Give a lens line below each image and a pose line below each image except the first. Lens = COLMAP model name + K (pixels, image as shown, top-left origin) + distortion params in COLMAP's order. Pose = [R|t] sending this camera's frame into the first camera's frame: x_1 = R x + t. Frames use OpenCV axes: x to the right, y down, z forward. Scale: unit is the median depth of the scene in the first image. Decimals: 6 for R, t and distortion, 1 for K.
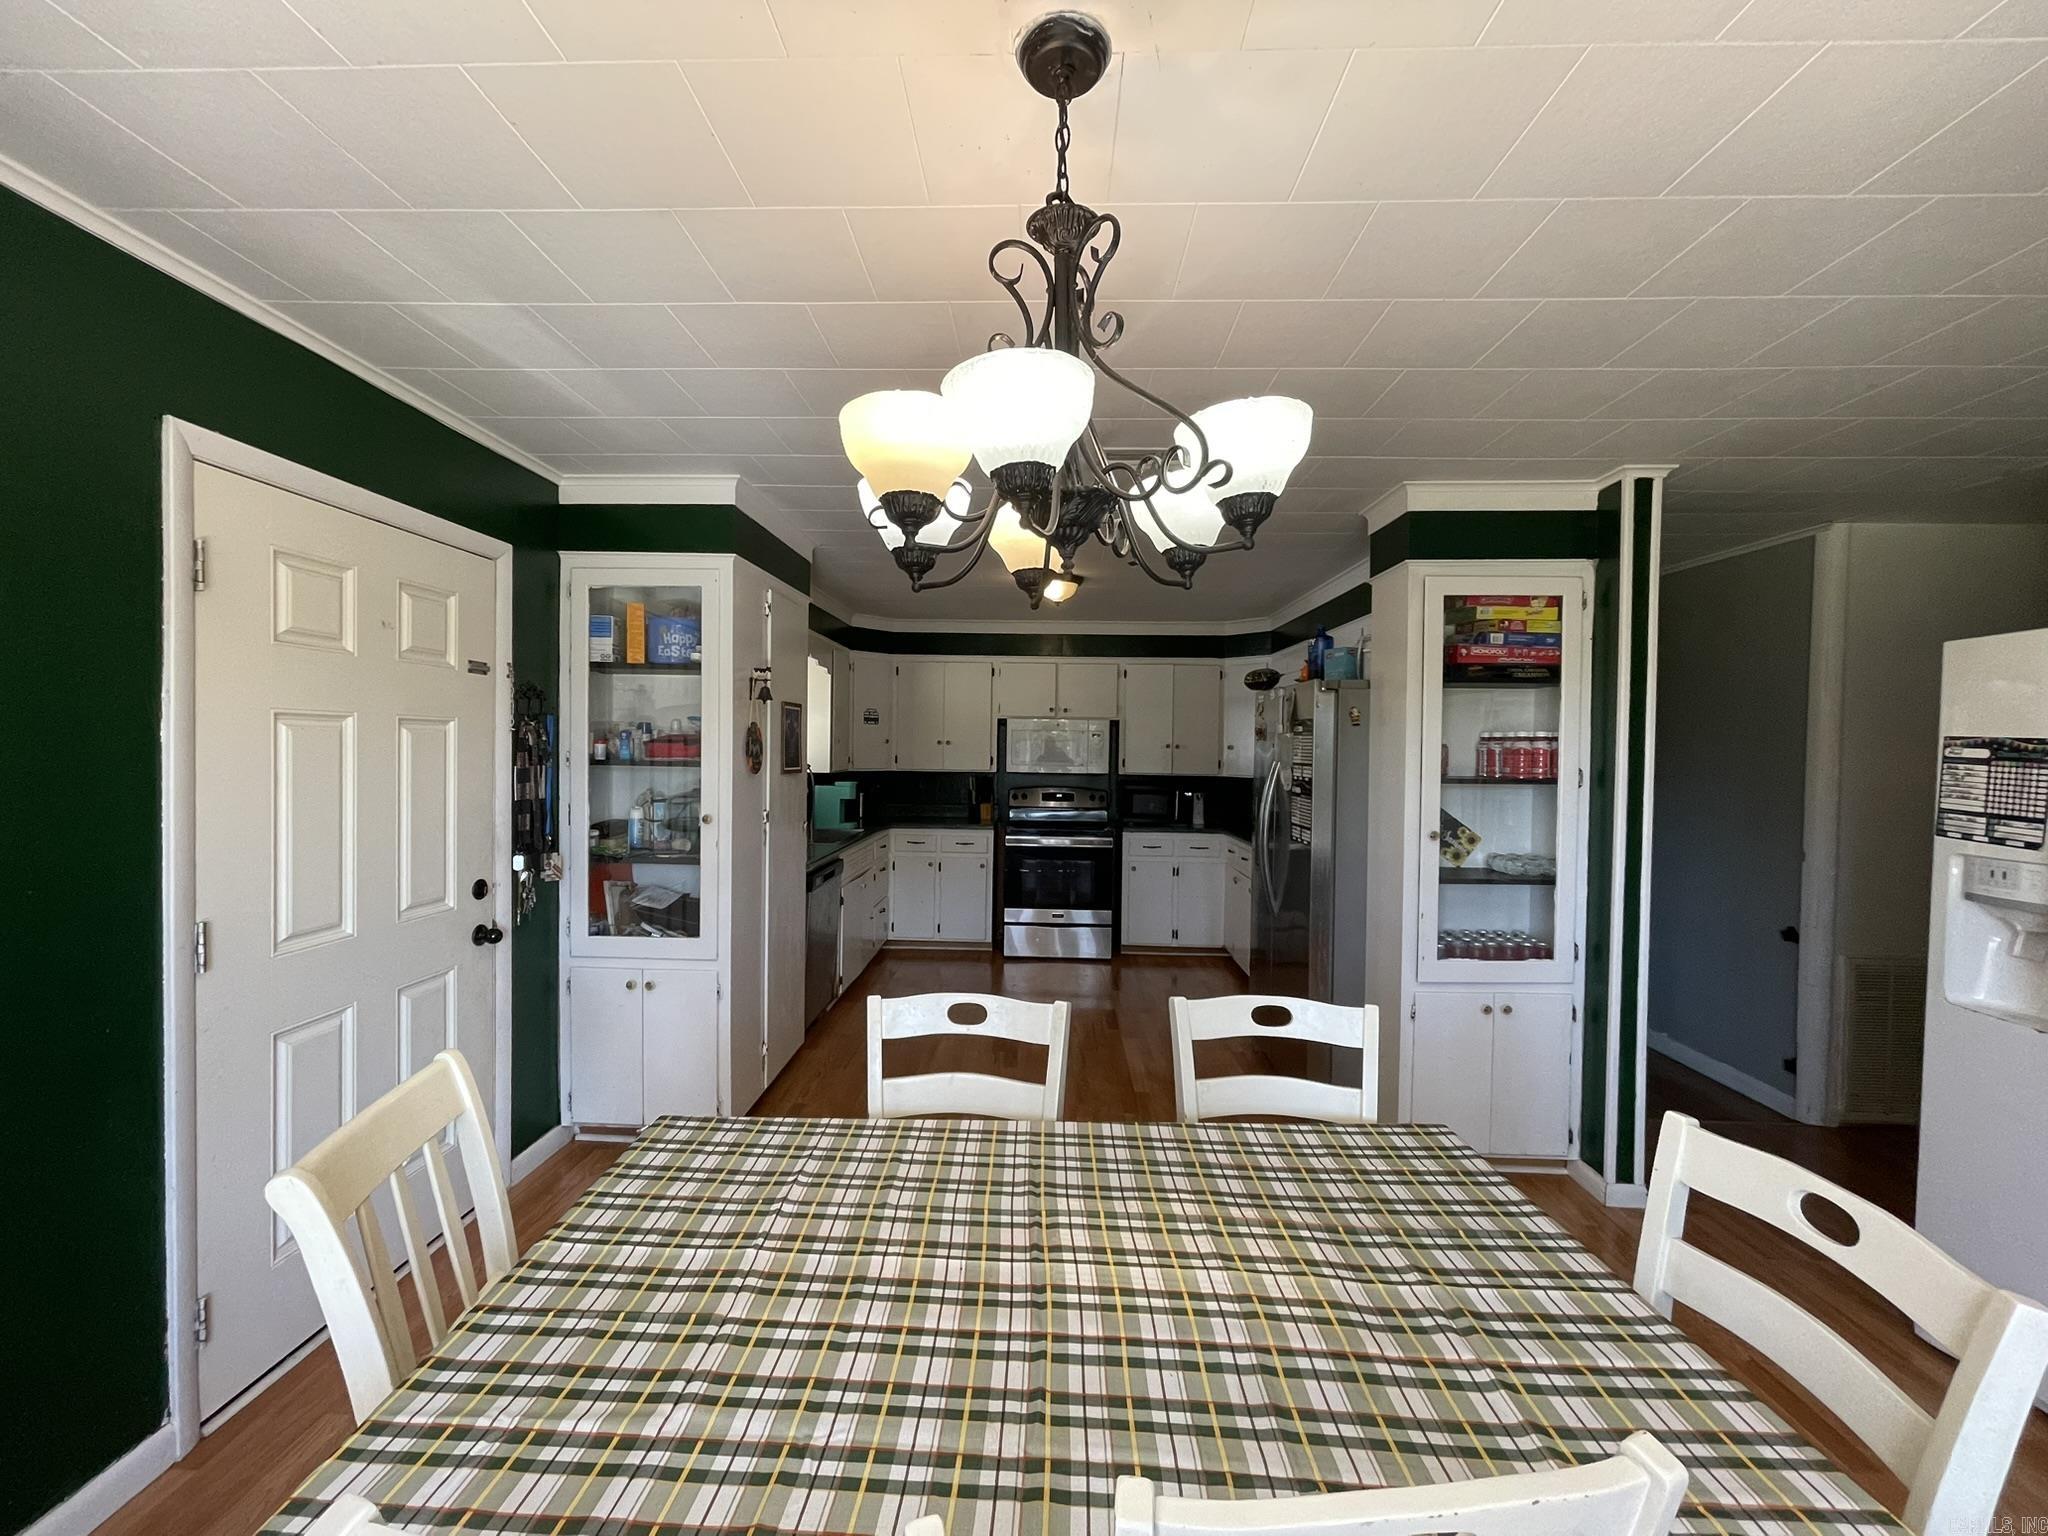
lens RADIAL K [[822.4, 0, 1024.0], [0, 822.4, 768.0], [0, 0, 1]] dist [0.002181, 0.000052]
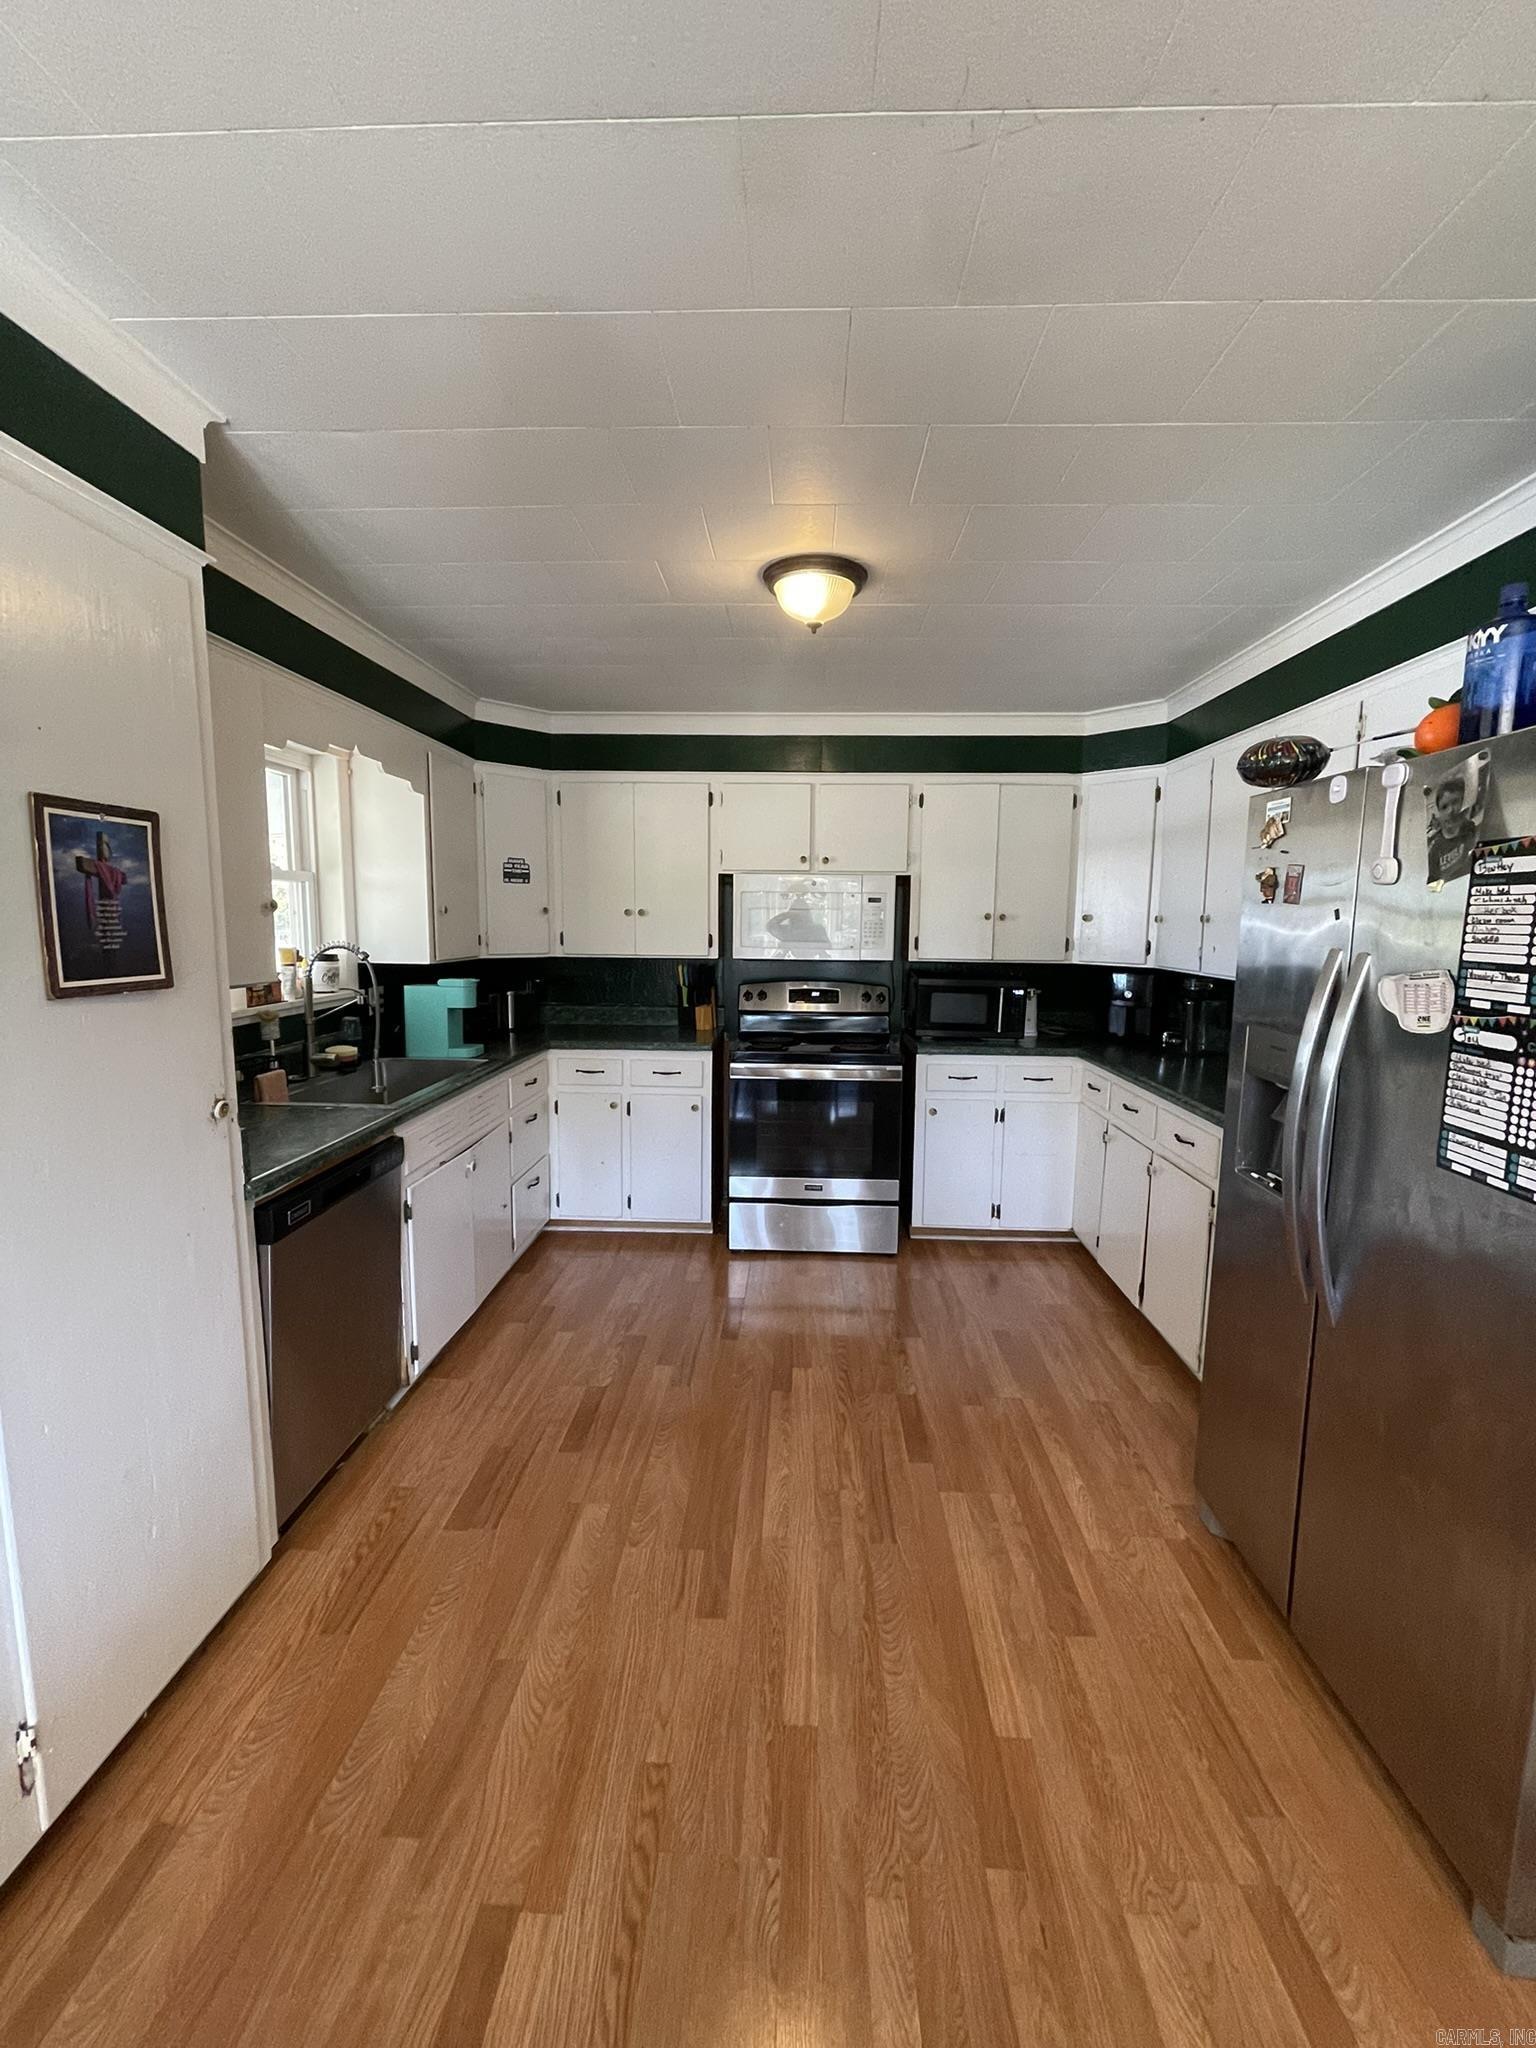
lens RADIAL K [[822.4, 0, 768.0], [0, 822.4, 1024.0], [0, 0, 1]] dist [0.002181, 0.000052]
pose [[0.999881, -0.003074, -0.015097, 0.015502], [0.004619, 0.994625, 0.103439, -0.010880], [0.014698, -0.103497, 0.994521, 0.370878]]
